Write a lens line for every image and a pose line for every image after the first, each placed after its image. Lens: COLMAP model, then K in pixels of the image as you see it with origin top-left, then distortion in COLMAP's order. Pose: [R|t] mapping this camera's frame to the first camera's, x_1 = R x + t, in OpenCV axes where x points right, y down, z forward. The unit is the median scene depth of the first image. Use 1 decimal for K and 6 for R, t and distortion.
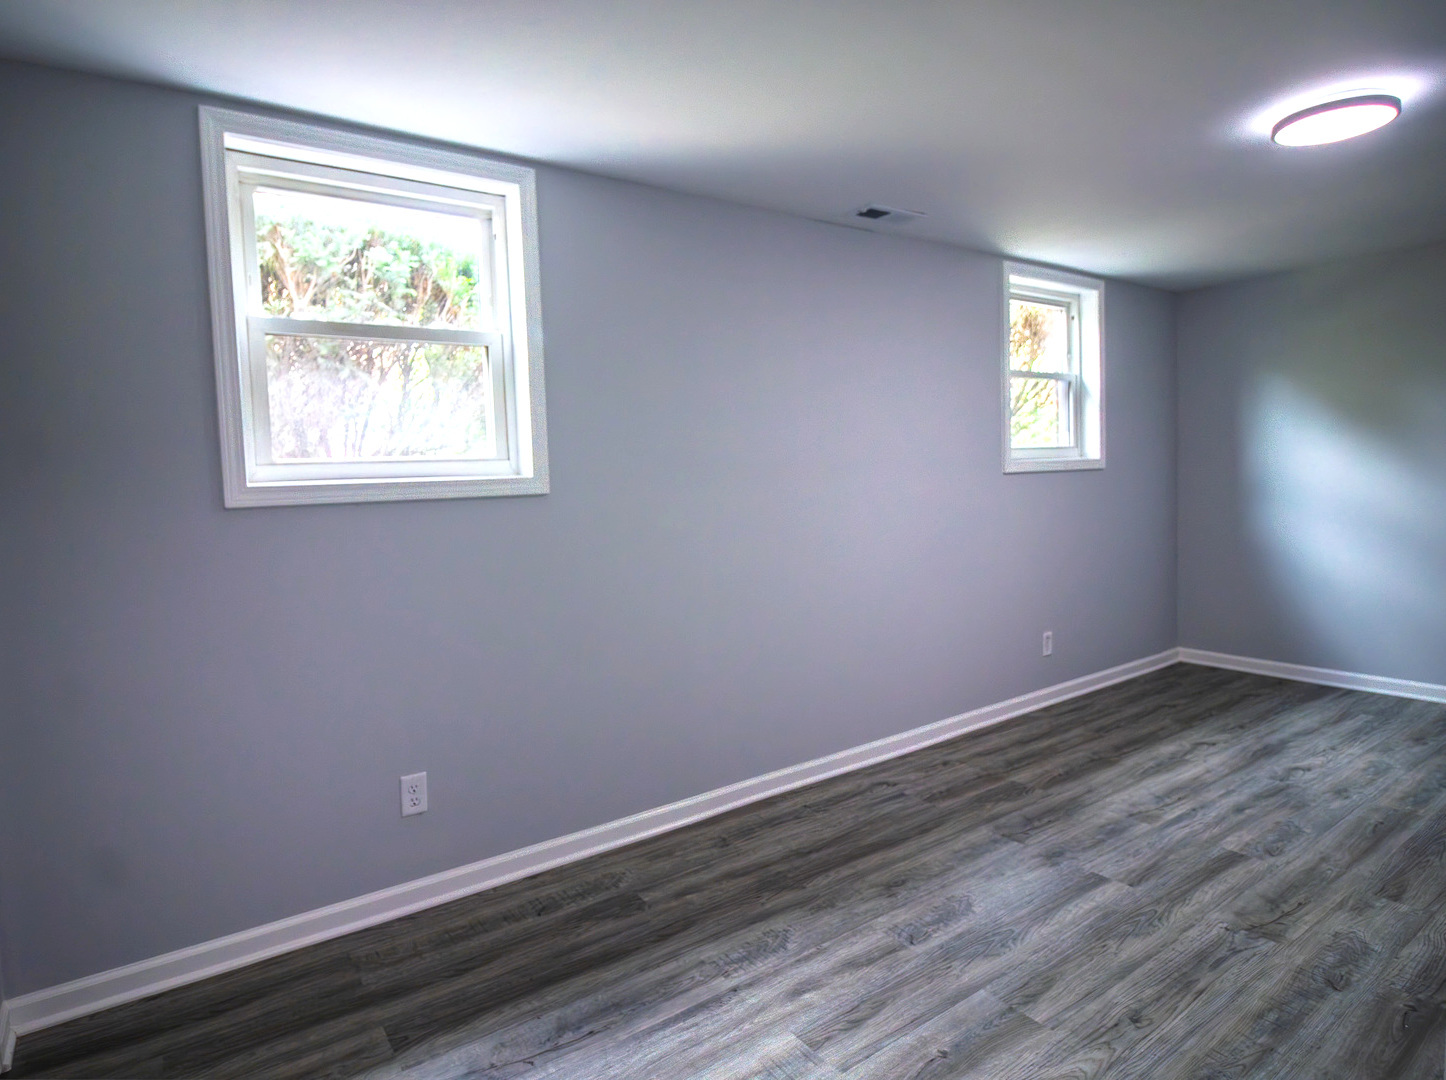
lens RADIAL K [[788.2, 0, 682.5], [0, 788.2, 535.5], [0, 0, 1]] dist [0.001938, -0.014677]
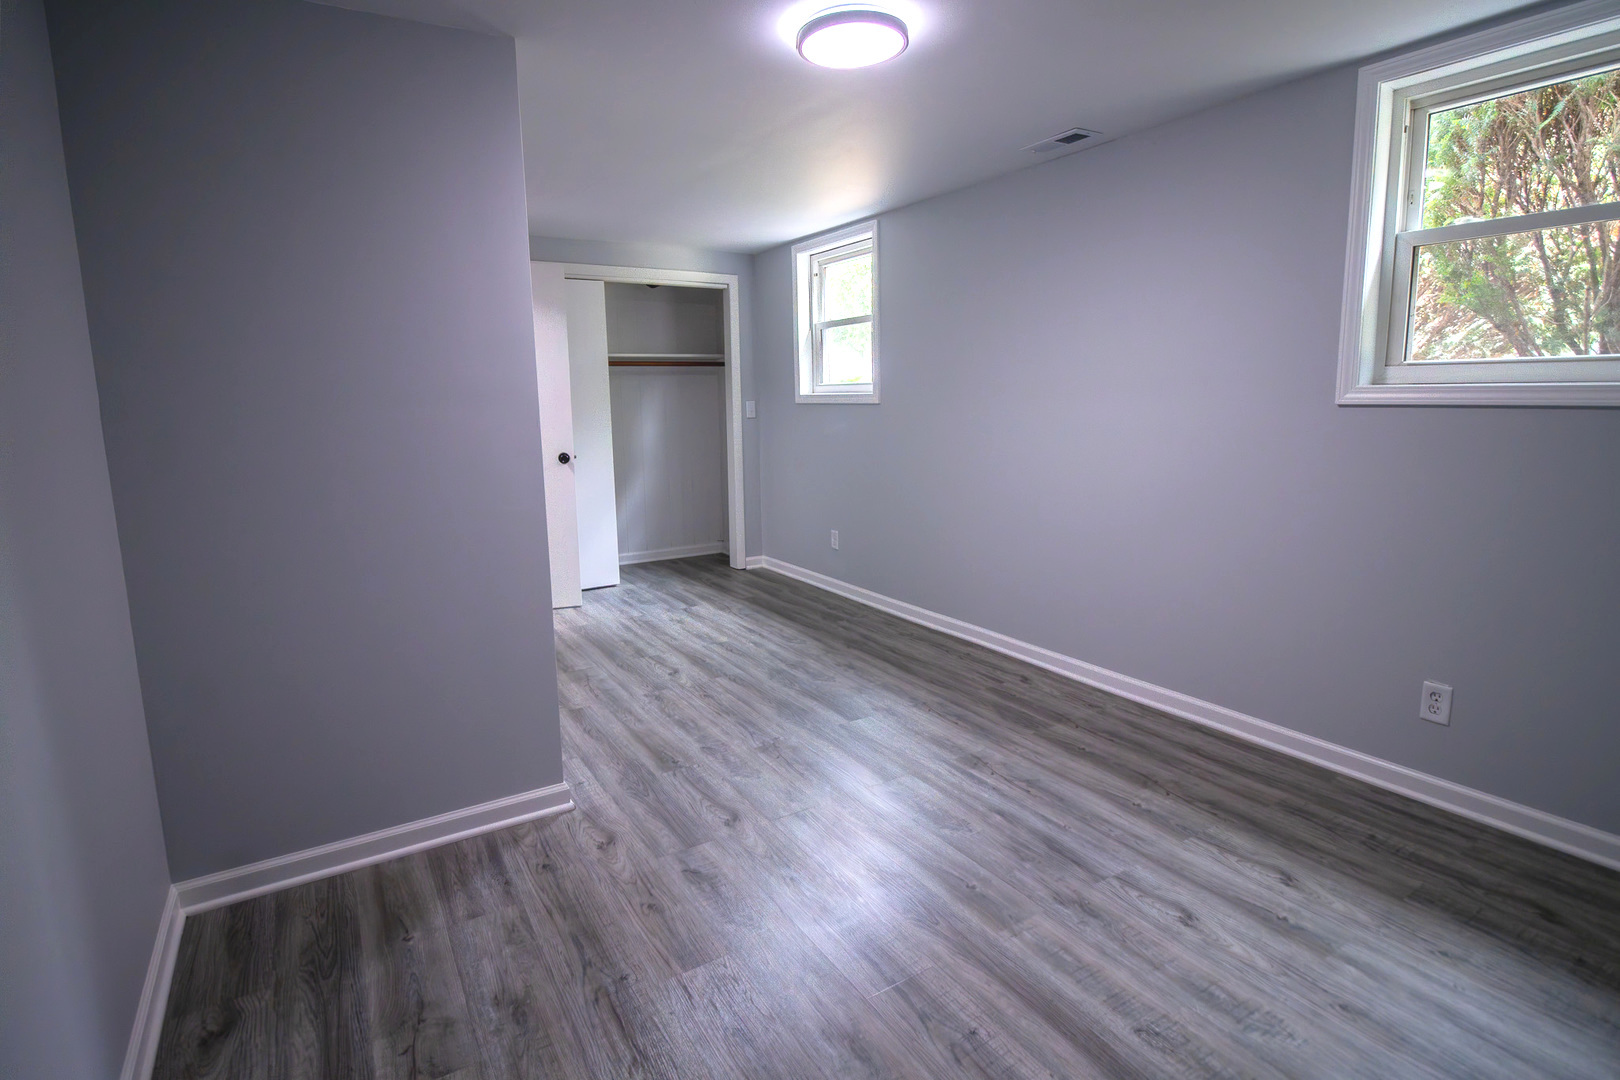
lens RADIAL K [[800.0, 0, 806.5], [0, 800.0, 531.4], [0, 0, 1]] dist [-0.004031, -0.000612]
pose [[-0.023882, 0.201788, -0.979138, 1.657176], [-0.060618, 0.977323, 0.202893, -0.126011], [0.997875, 0.064198, -0.011108, 0.856673]]
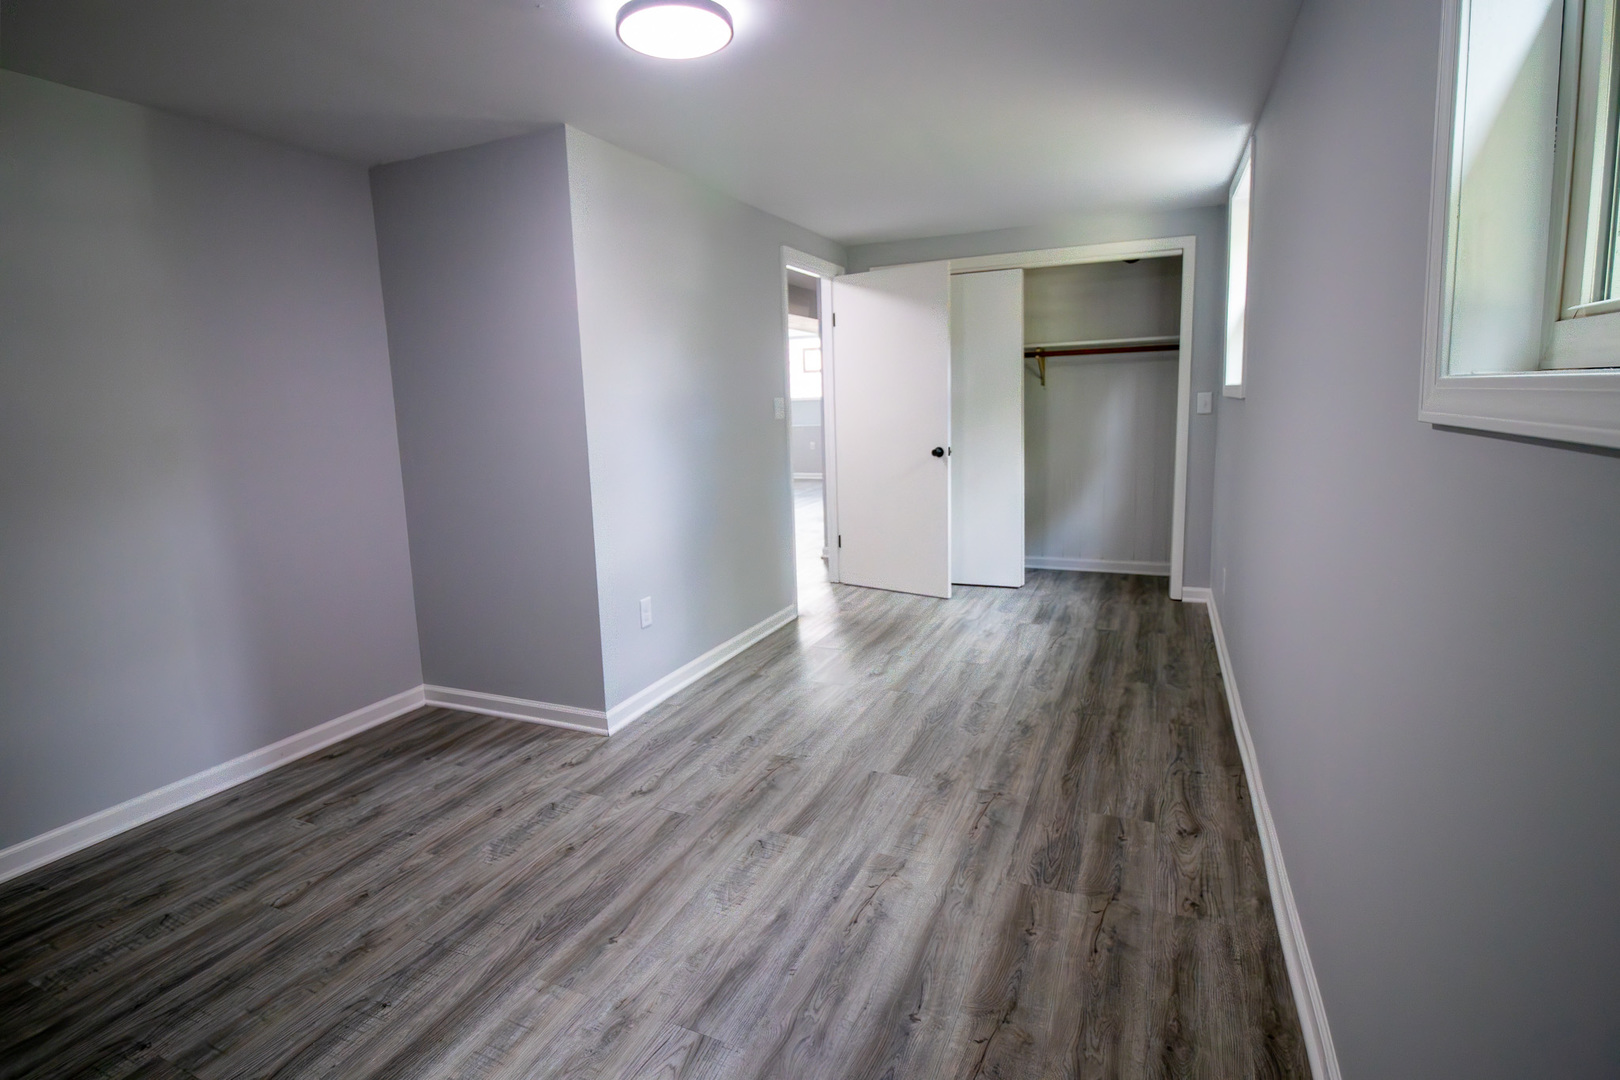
lens RADIAL K [[800.0, 0, 806.5], [0, 800.0, 531.4], [0, 0, 1]] dist [-0.004031, -0.000612]
pose [[-0.836995, 0.148913, -0.526559, 1.115285], [0.018252, 0.969322, 0.245115, -0.171425], [0.546906, 0.195549, -0.814036, 1.675400]]
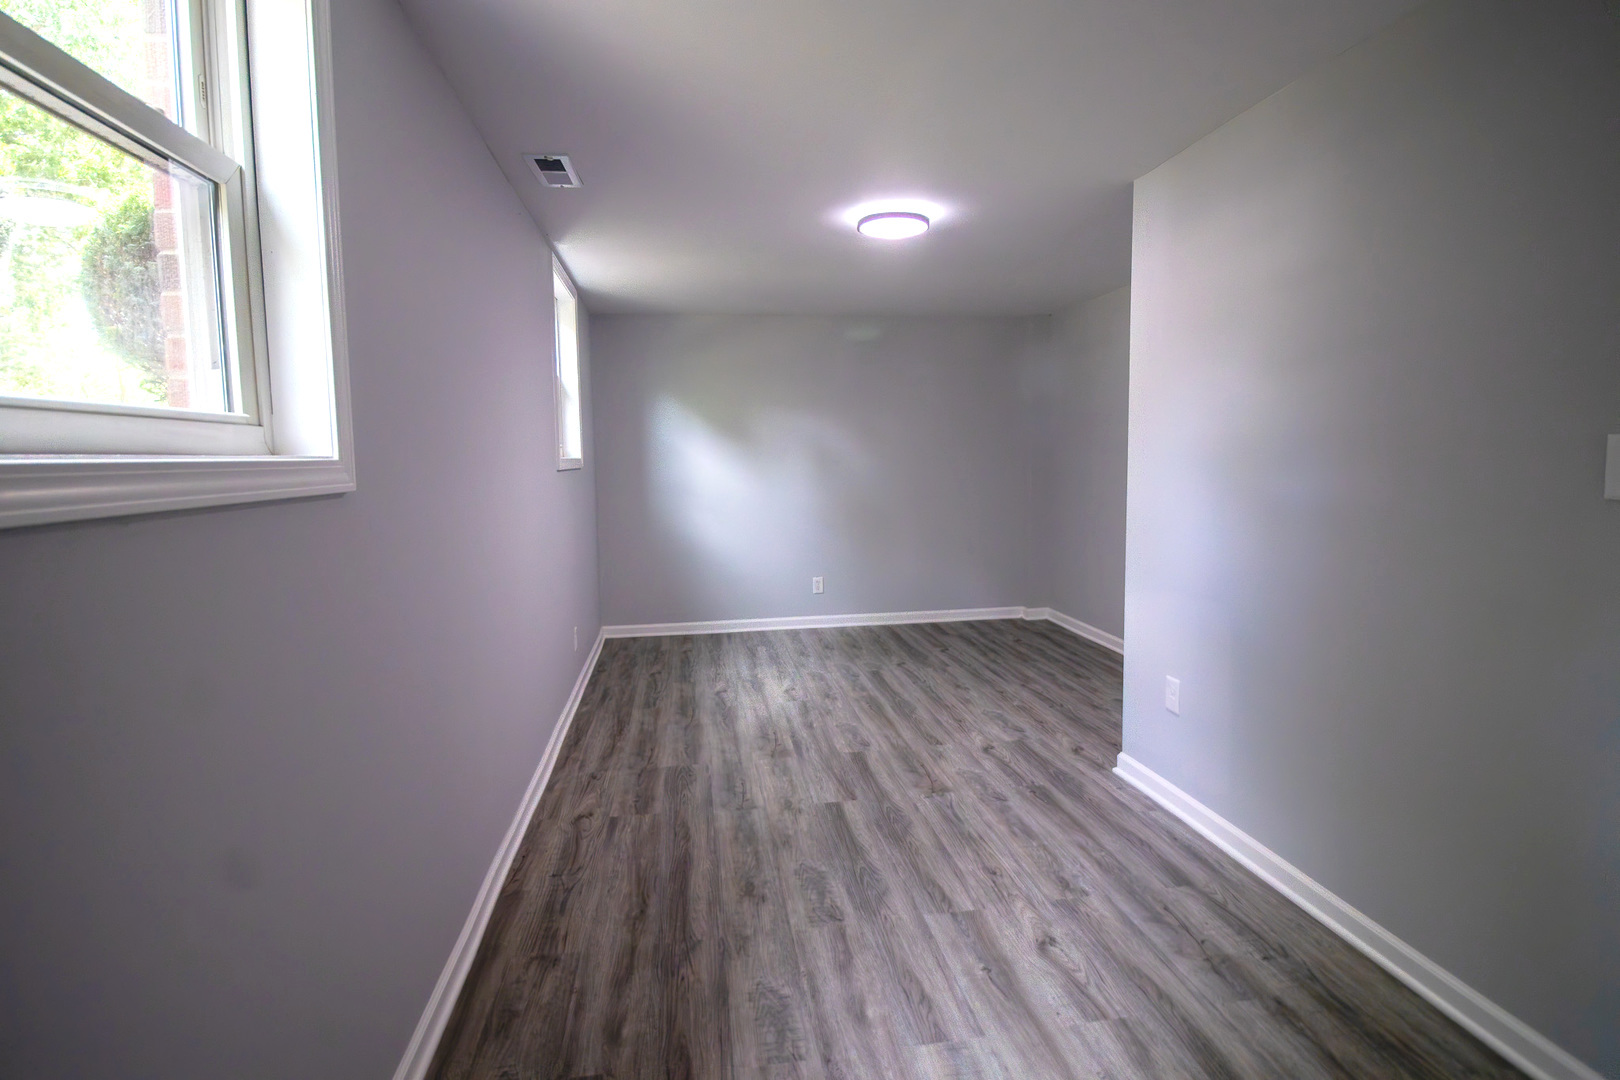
lens RADIAL K [[793.5, 0, 788.8], [0, 793.5, 524.3], [0, 0, 1]] dist [-0.001198, -0.000289]
pose [[0.439322, -0.050360, 0.896917, -0.525865], [0.070630, 0.997273, 0.021399, -0.020165], [-0.895549, 0.053949, 0.441681, 0.471470]]
